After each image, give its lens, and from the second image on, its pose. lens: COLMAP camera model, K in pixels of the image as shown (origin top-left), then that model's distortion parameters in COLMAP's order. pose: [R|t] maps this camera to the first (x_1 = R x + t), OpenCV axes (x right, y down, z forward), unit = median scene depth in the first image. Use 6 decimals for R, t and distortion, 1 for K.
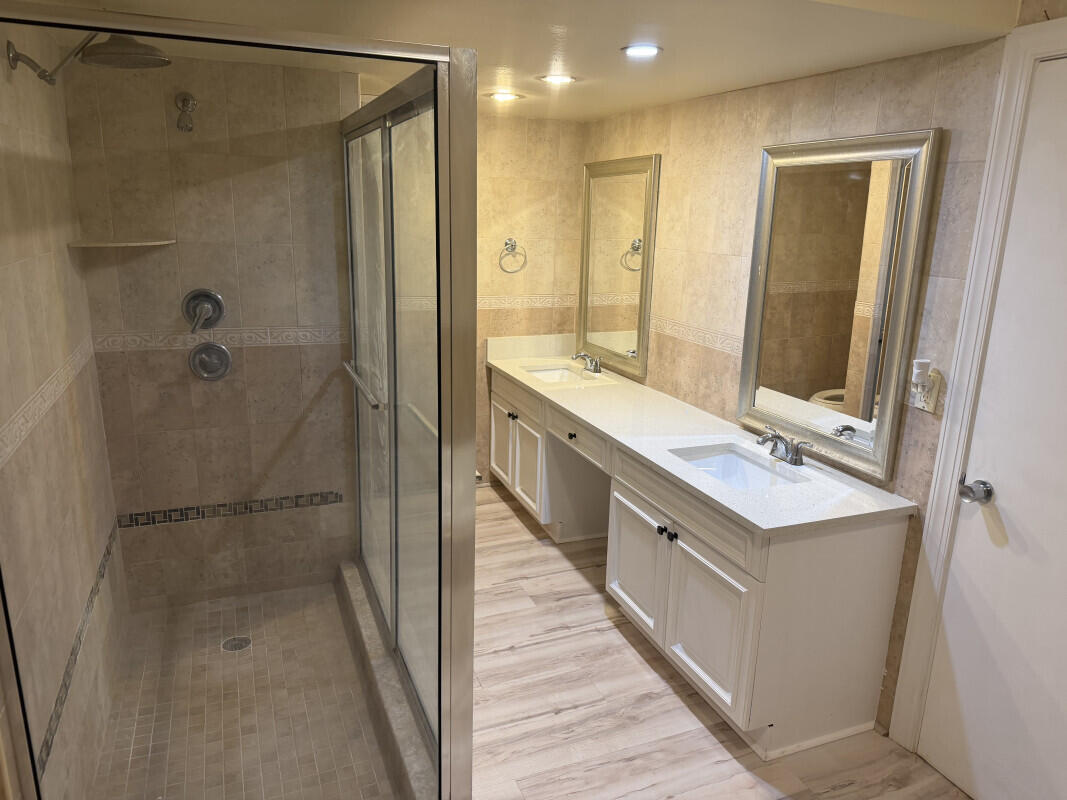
lens RADIAL K [[802.7, 0, 531.0], [0, 802.7, 394.7], [0, 0, 1]] dist [0.076200, -0.075077]
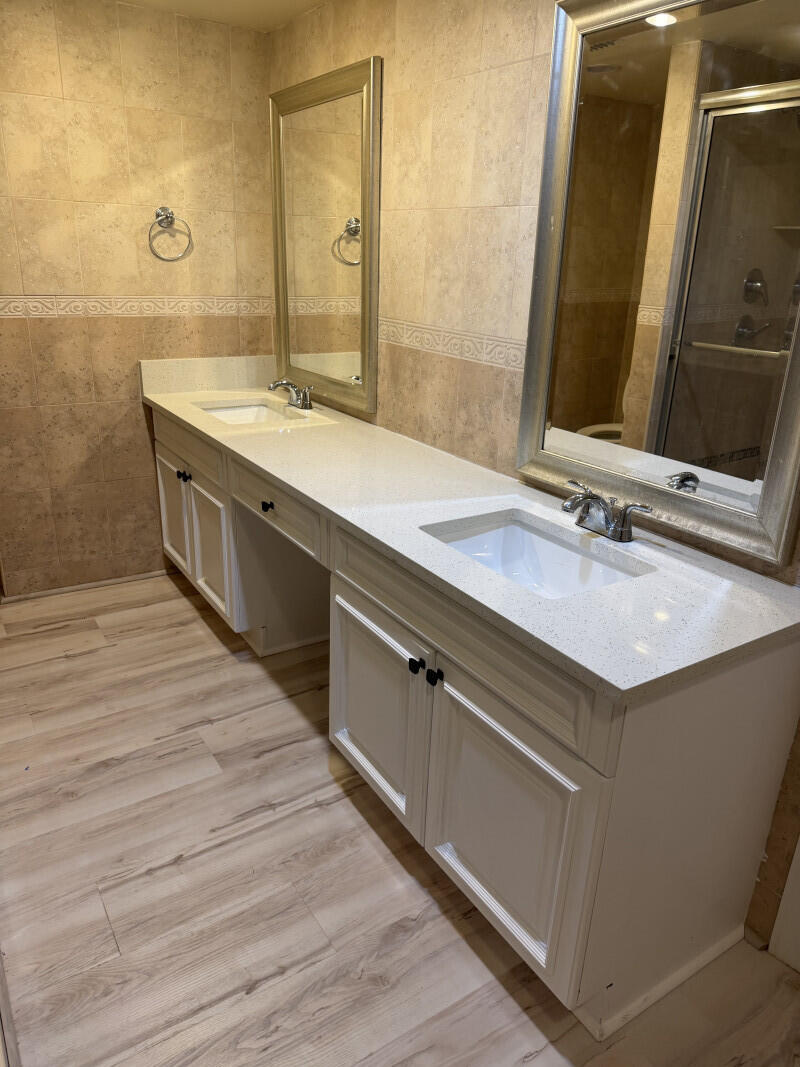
lens RADIAL K [[802.7, 0, 414.8], [0, 802.7, 548.0], [0, 0, 1]] dist [0.076200, -0.075077]
pose [[0.980486, -0.060304, 0.187109, 0.046961], [0.035398, 0.990389, 0.133703, 0.002909], [-0.193374, -0.124471, 0.973198, 0.363751]]
